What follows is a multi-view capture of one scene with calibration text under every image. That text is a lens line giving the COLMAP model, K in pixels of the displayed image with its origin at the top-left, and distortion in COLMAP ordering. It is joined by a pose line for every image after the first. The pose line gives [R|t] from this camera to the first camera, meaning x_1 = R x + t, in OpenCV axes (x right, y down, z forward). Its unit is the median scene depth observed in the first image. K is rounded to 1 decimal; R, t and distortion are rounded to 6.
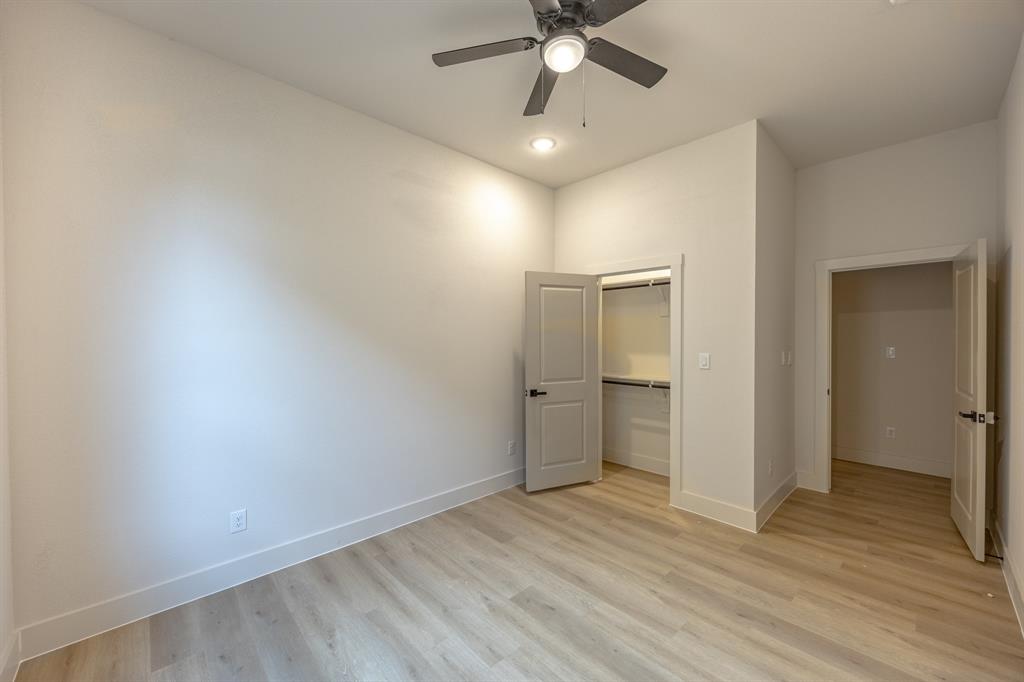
lens RADIAL K [[388.6, 0, 510.8], [0, 388.6, 342.3], [0, 0, 1]] dist [0.000123, 0.000116]
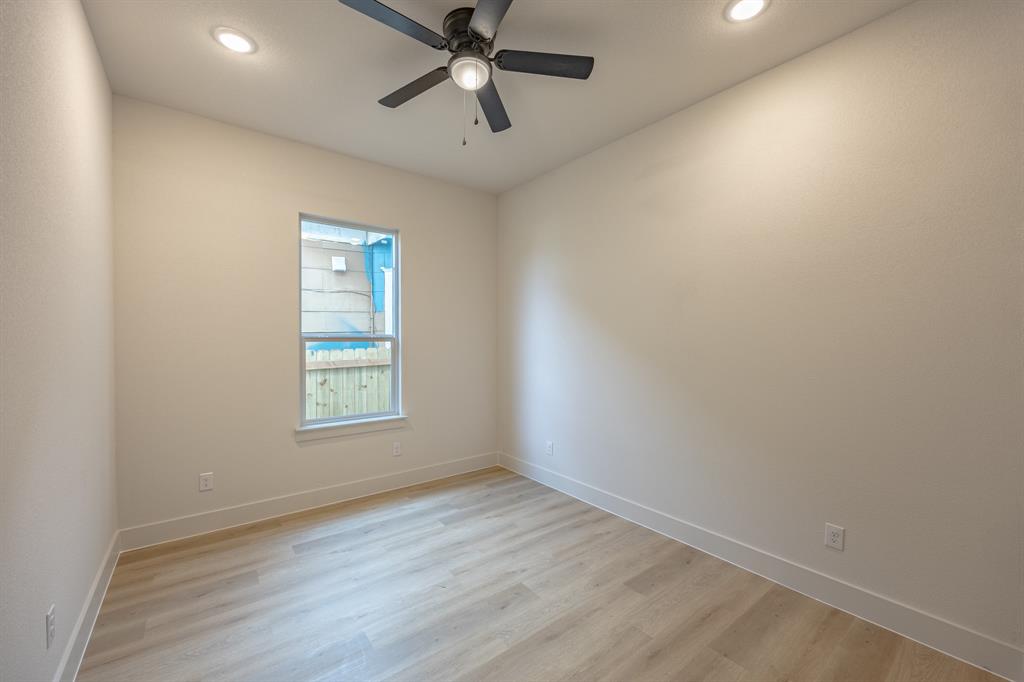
lens RADIAL K [[388.6, 0, 510.8], [0, 388.6, 342.3], [0, 0, 1]] dist [0.000123, 0.000116]
pose [[-0.068717, 0.012445, -0.997559, 1.021153], [-0.012858, 0.999828, 0.013359, -0.013502], [0.997553, 0.013745, -0.068545, 1.001911]]
